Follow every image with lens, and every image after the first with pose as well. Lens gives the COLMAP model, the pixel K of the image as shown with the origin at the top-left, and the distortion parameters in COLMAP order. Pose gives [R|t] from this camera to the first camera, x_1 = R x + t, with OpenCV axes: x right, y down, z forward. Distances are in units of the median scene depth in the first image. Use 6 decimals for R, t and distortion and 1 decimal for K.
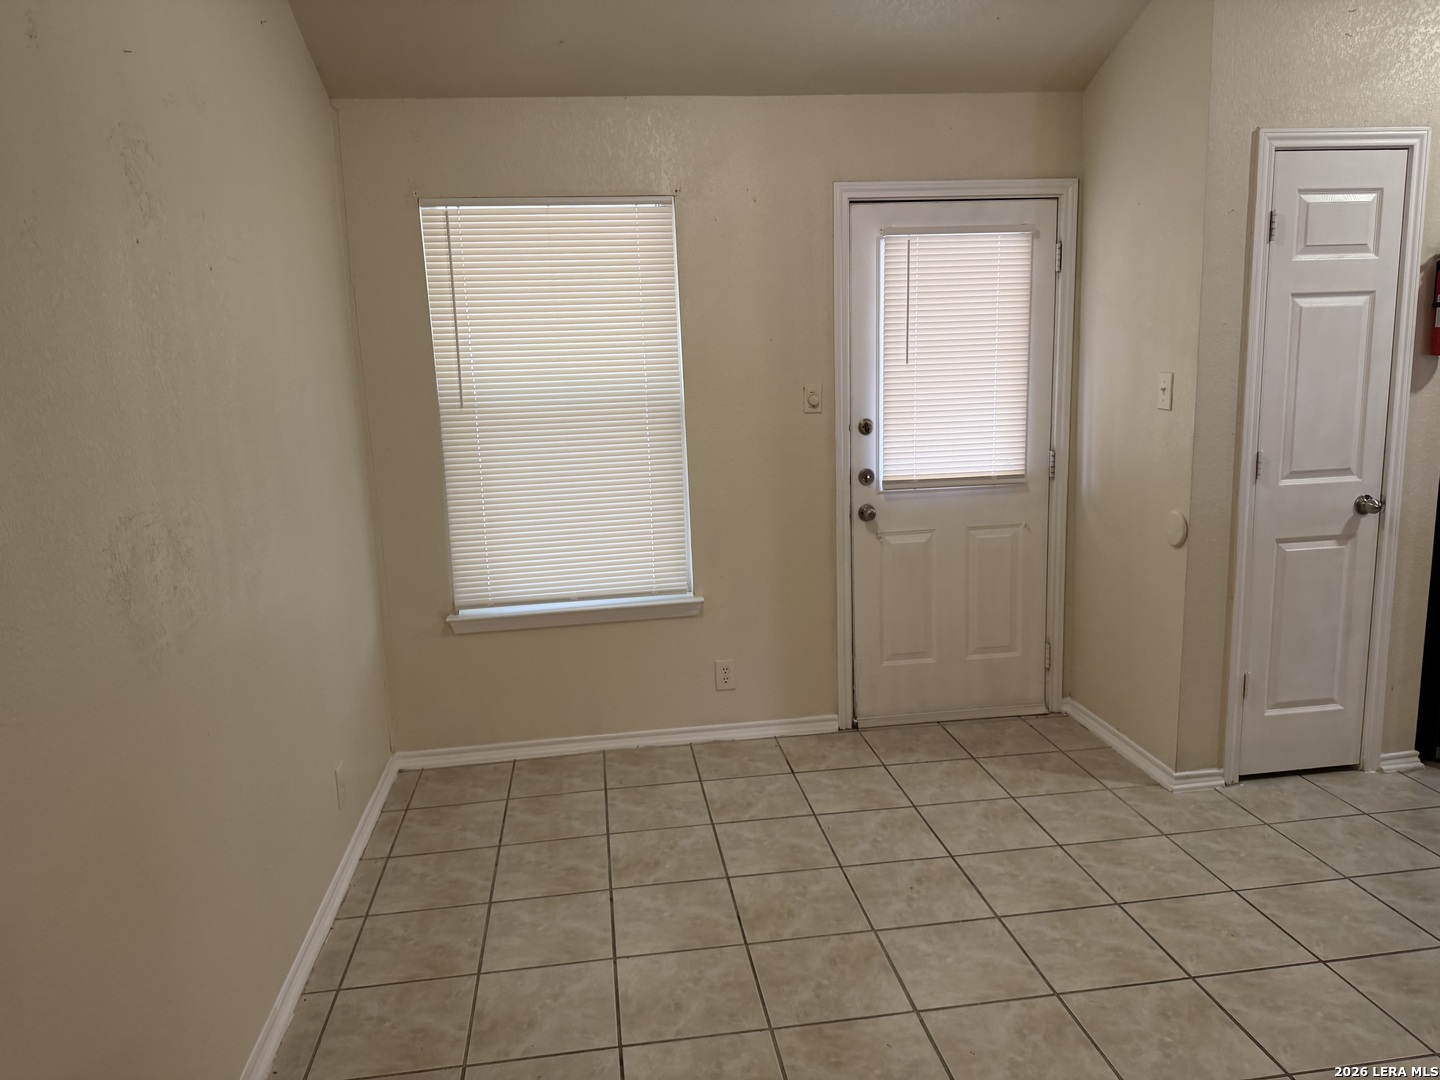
lens RADIAL K [[1020.4, 0, 718.1], [0, 1020.4, 541.2], [0, 0, 1]] dist [-0.002913, -0.001508]
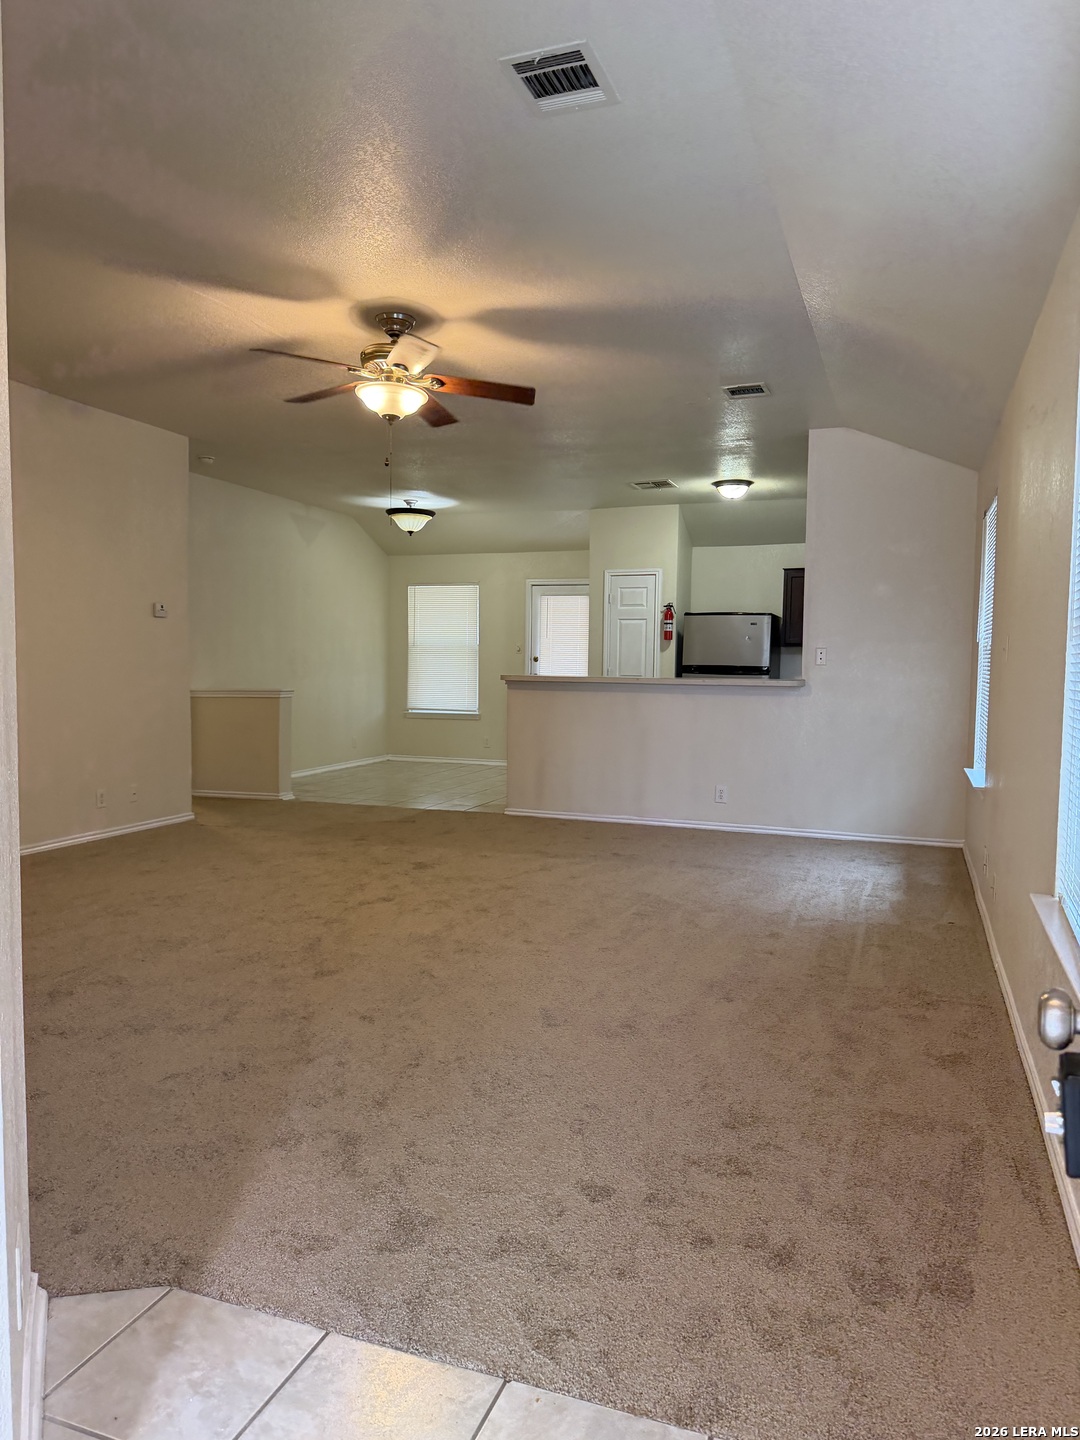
lens RADIAL K [[1020.4, 0, 540.0], [0, 1020.4, 717.7], [0, 0, 1]] dist [-0.002913, -0.001508]
pose [[0.885699, 0.075429, -0.458091, 1.600095], [-0.128165, 0.988095, -0.085102, 0.318476], [0.446218, 0.134086, 0.884822, -1.653025]]
